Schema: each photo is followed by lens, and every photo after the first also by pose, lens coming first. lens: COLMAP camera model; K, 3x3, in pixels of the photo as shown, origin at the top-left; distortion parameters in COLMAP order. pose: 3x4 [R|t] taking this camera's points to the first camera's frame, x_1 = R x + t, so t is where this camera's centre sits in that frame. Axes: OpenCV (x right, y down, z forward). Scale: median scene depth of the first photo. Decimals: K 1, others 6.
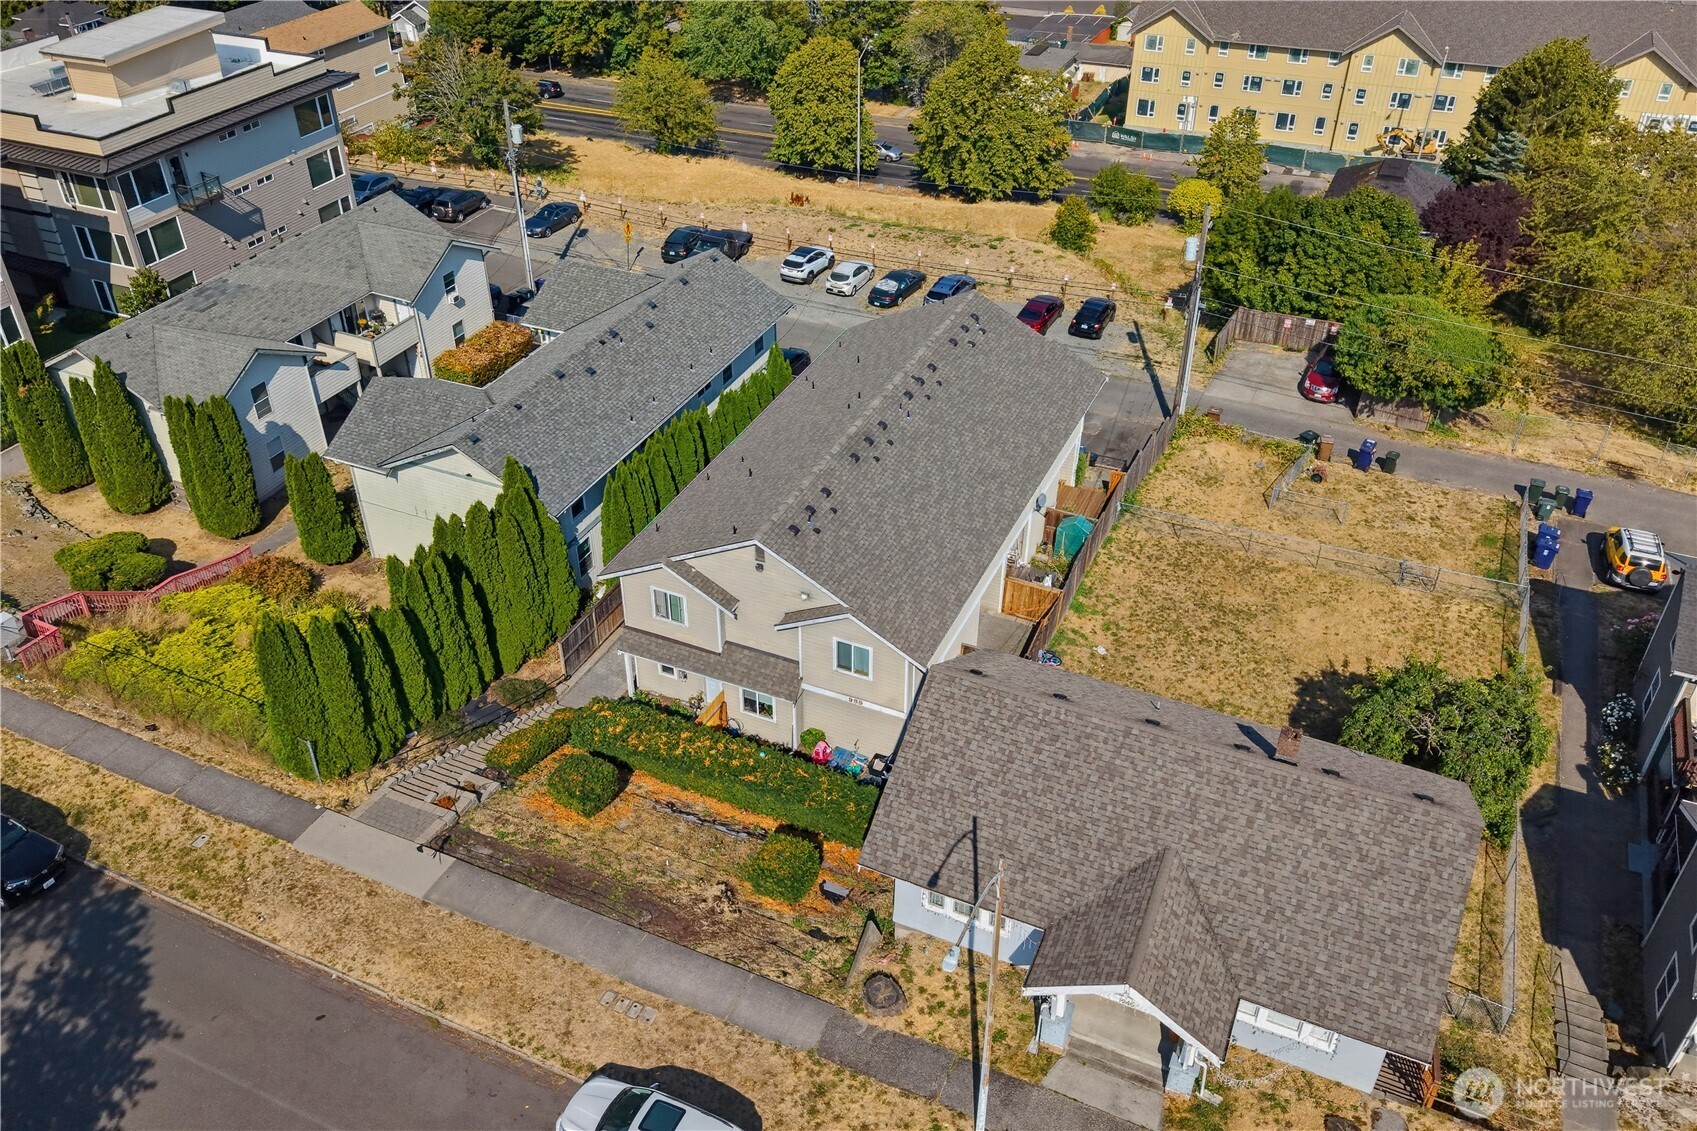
lens RADIAL K [[1329.0, 0, 798.6], [0, 1329.0, 565.8], [0, 0, 1]] dist [0.014561, -0.006707]
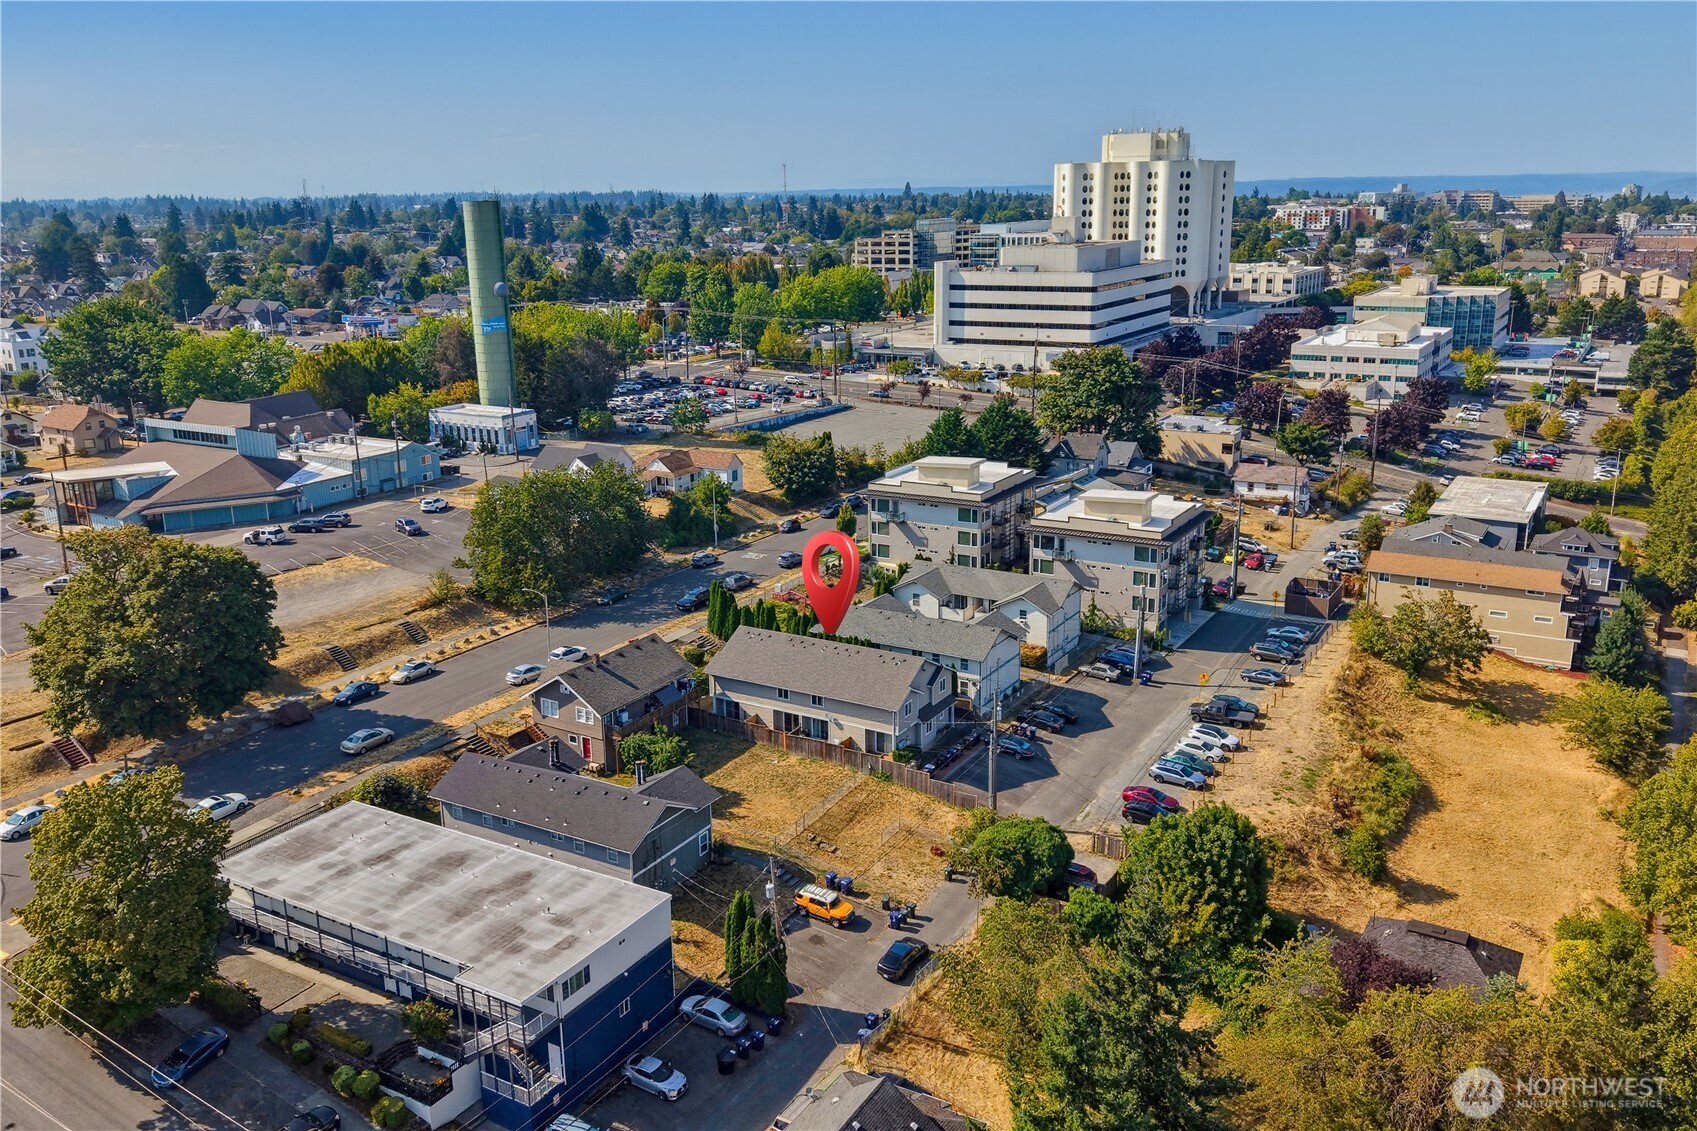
lens RADIAL K [[1346.4, 0, 848.5], [0, 1346.4, 565.5], [0, 0, 1]] dist [0.066732, -0.001546]
pose [[-0.094989, 0.277611, -0.955986, 2.171500], [-0.565166, 0.775515, 0.281360, -0.865856], [0.819490, 0.567017, 0.083231, 0.647326]]
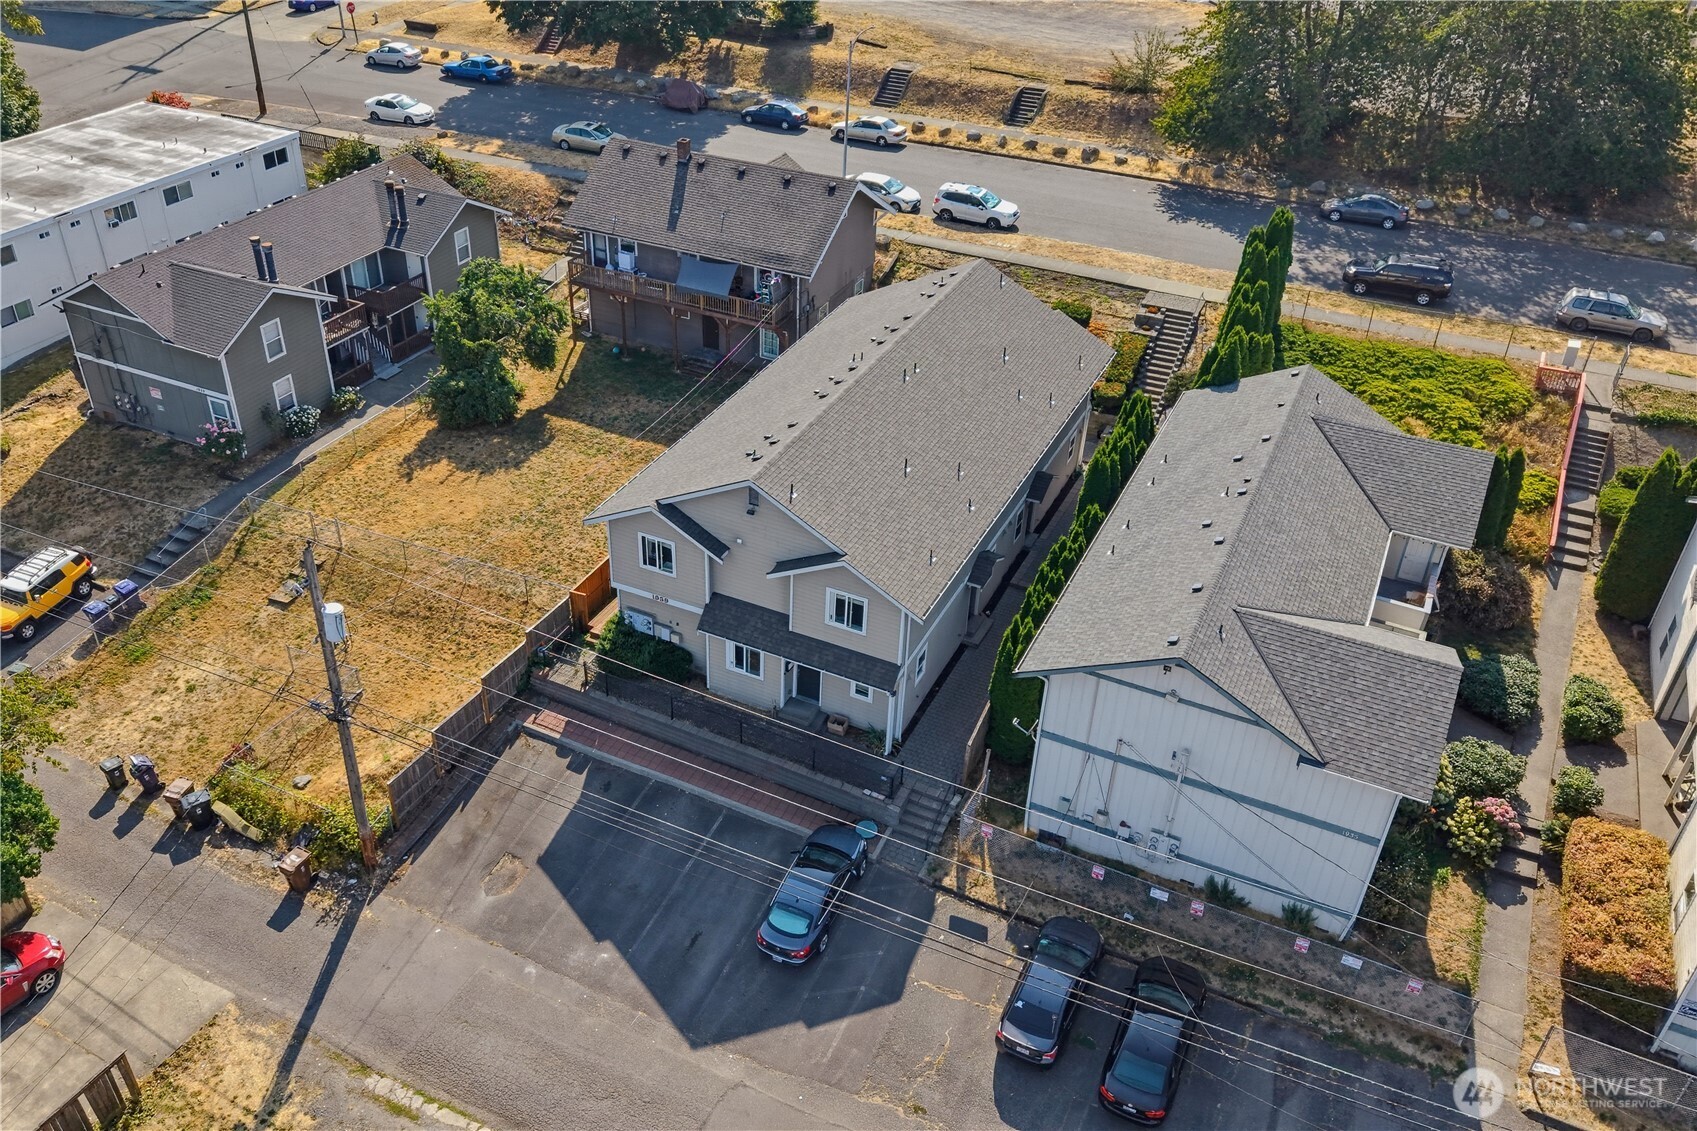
lens RADIAL K [[1329.0, 0, 798.6], [0, 1329.0, 565.8], [0, 0, 1]] dist [0.014561, -0.006707]
pose [[-0.999683, -0.014847, 0.020335, 0.098229], [0.013887, 0.348581, 0.937176, -0.859082], [-0.021002, 0.937161, -0.348264, 1.299436]]
